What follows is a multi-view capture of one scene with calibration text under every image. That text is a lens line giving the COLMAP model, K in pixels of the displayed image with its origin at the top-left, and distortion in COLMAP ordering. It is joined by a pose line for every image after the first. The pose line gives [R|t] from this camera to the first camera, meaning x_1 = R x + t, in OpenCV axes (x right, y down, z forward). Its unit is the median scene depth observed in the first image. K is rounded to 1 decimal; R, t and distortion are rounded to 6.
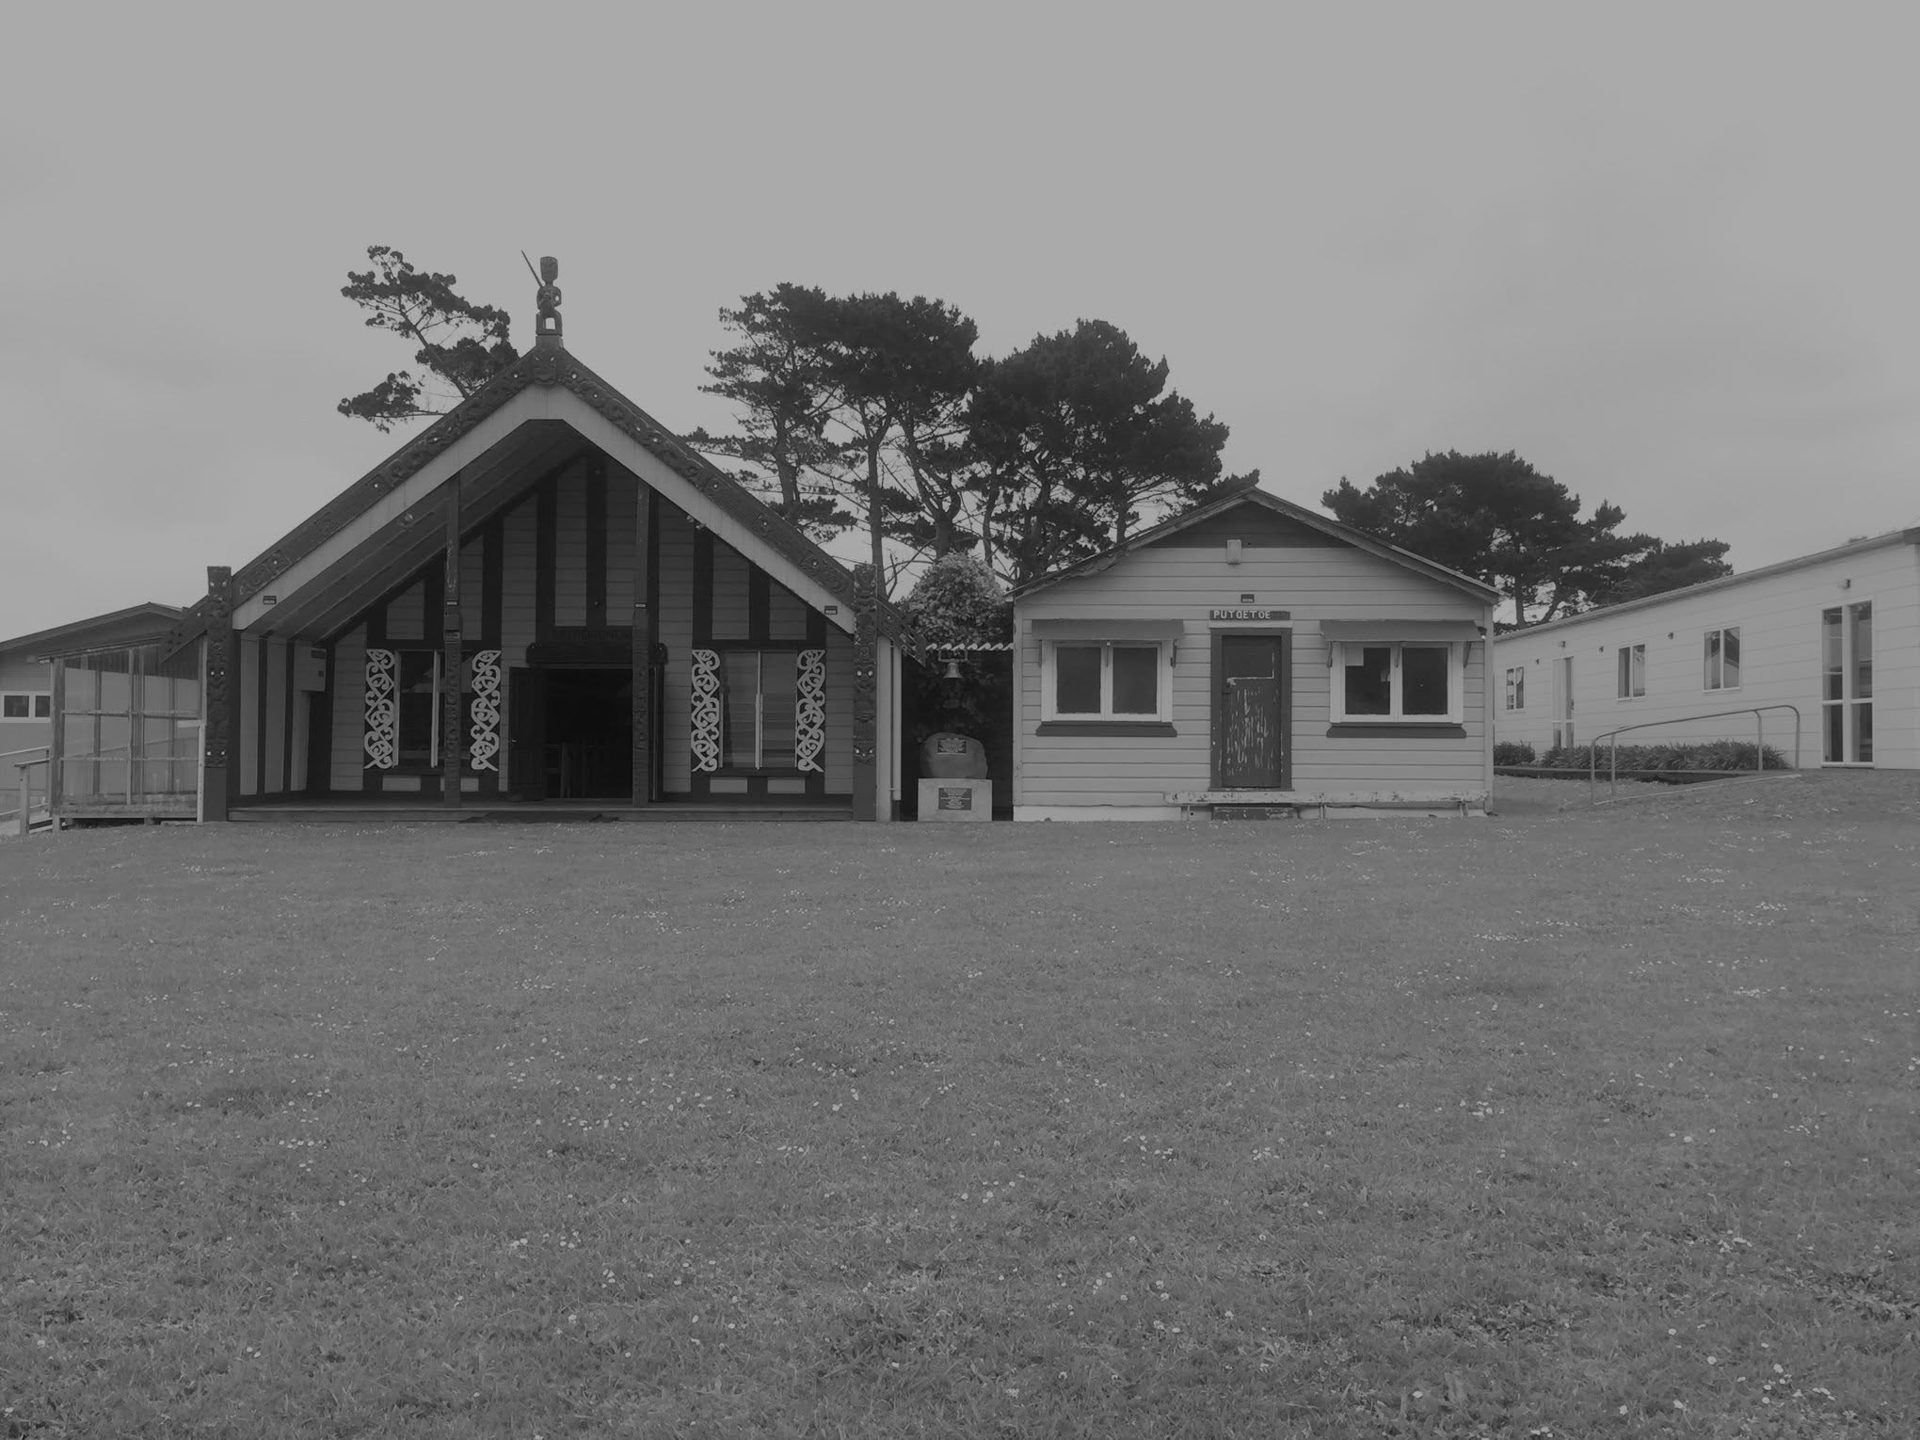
lens RADIAL K [[1447.7, 0, 960.0], [0, 1447.7, 664.0], [0, 0, 1]] dist [0.005701, -0.170201]
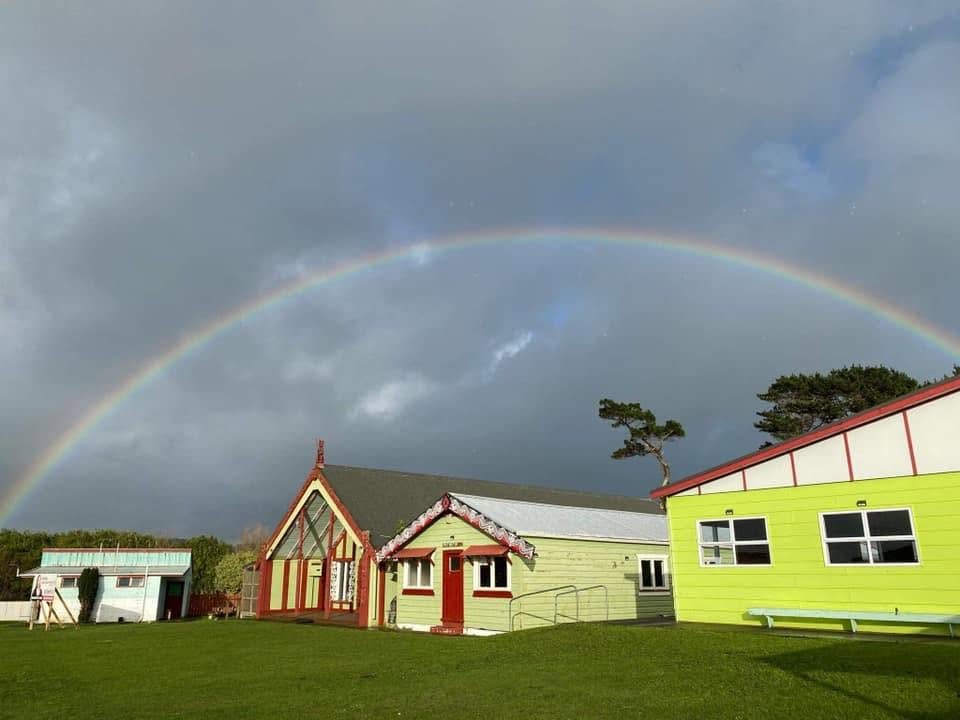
lens RADIAL K [[698.9, 0, 480.0], [0, 698.9, 360.0], [0, 0, 1]] dist [0.023038, -0.060042]
pose [[0.658424, -0.217260, -0.720608, 2.788547], [-0.001560, 0.957035, -0.289967, 0.027769], [0.752646, 0.192045, 0.629796, 0.497986]]
